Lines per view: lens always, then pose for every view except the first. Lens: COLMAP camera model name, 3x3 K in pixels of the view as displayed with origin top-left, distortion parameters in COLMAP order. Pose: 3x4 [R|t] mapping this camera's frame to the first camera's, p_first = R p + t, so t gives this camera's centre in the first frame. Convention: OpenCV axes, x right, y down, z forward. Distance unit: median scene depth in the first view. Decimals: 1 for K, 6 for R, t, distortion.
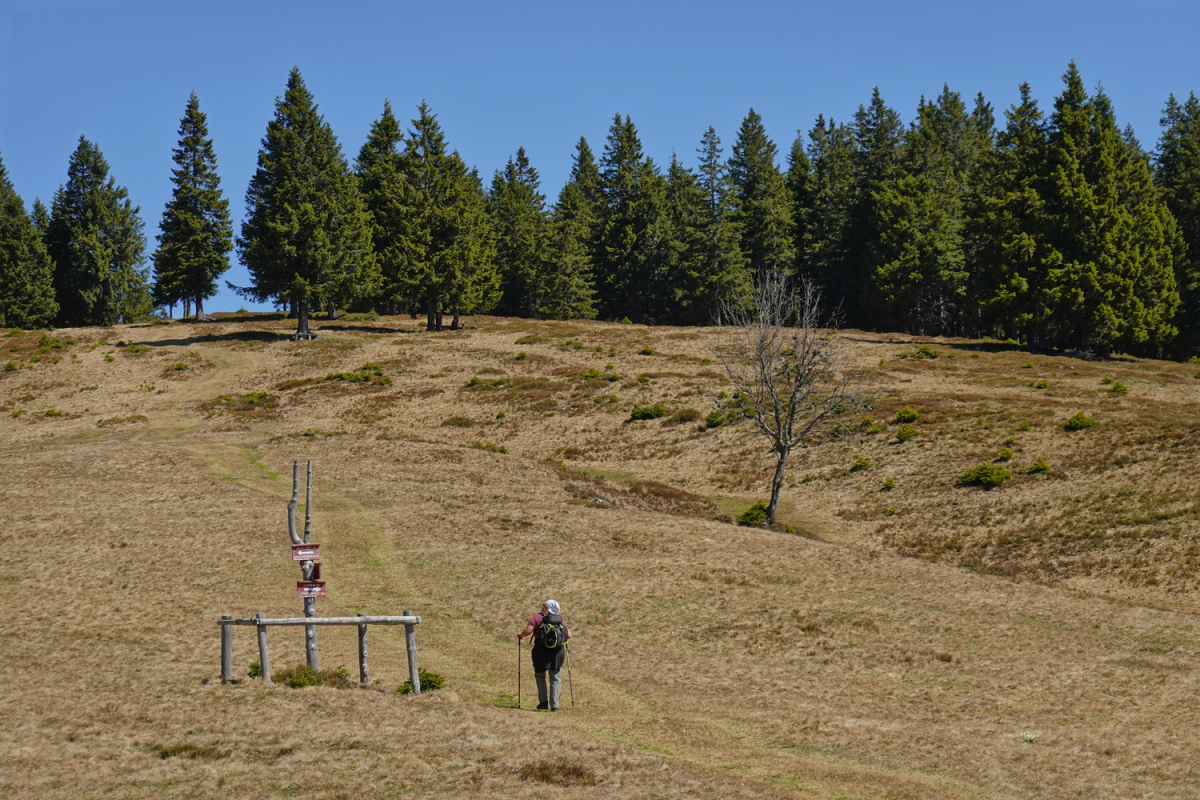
lens RADIAL K [[3694.0, 0, 600.0], [0, 3694.0, 400.0], [0, 0, 1]] dist [-0.014557, -0.890243]
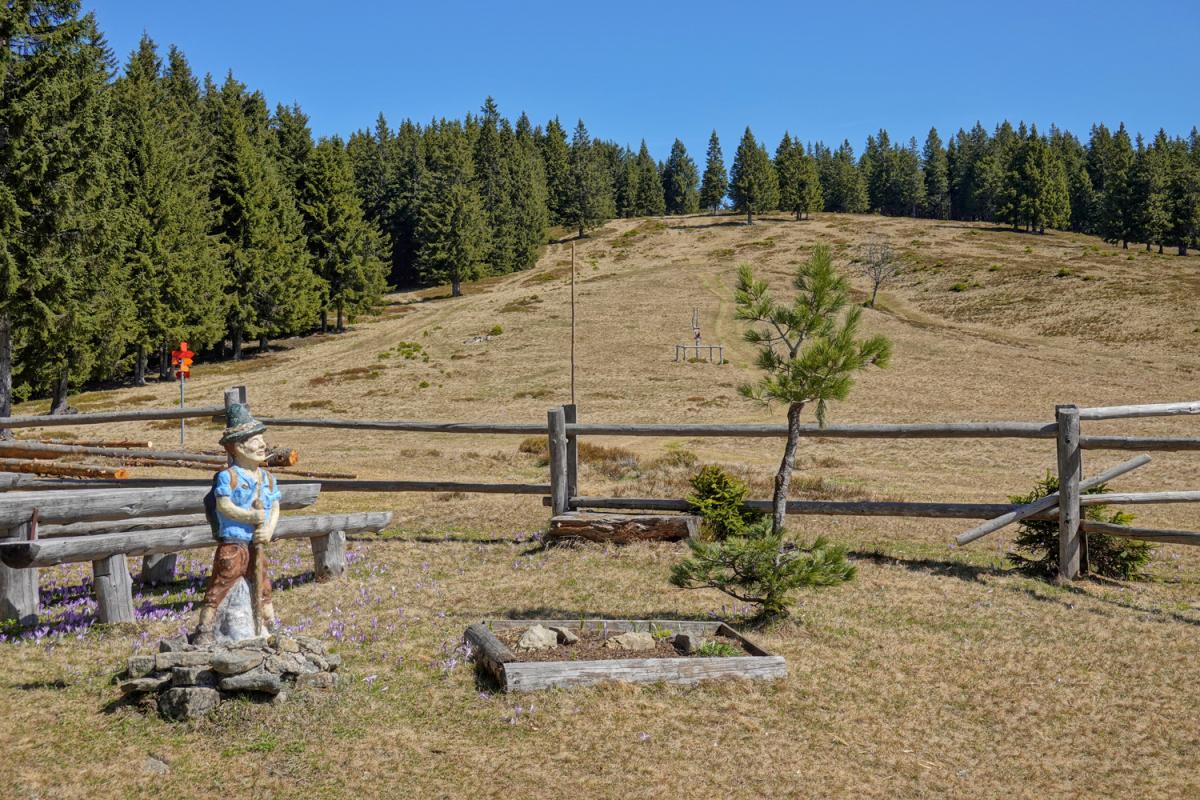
lens RADIAL K [[1869.4, 0, 600.0], [0, 1869.4, 400.0], [0, 0, 1]] dist [0.010324, 0.018777]
pose [[0.980729, 0.020112, -0.194334, 0.085208], [0.002091, 0.993550, 0.113377, -0.045267], [0.195361, -0.111598, 0.974361, -0.408185]]
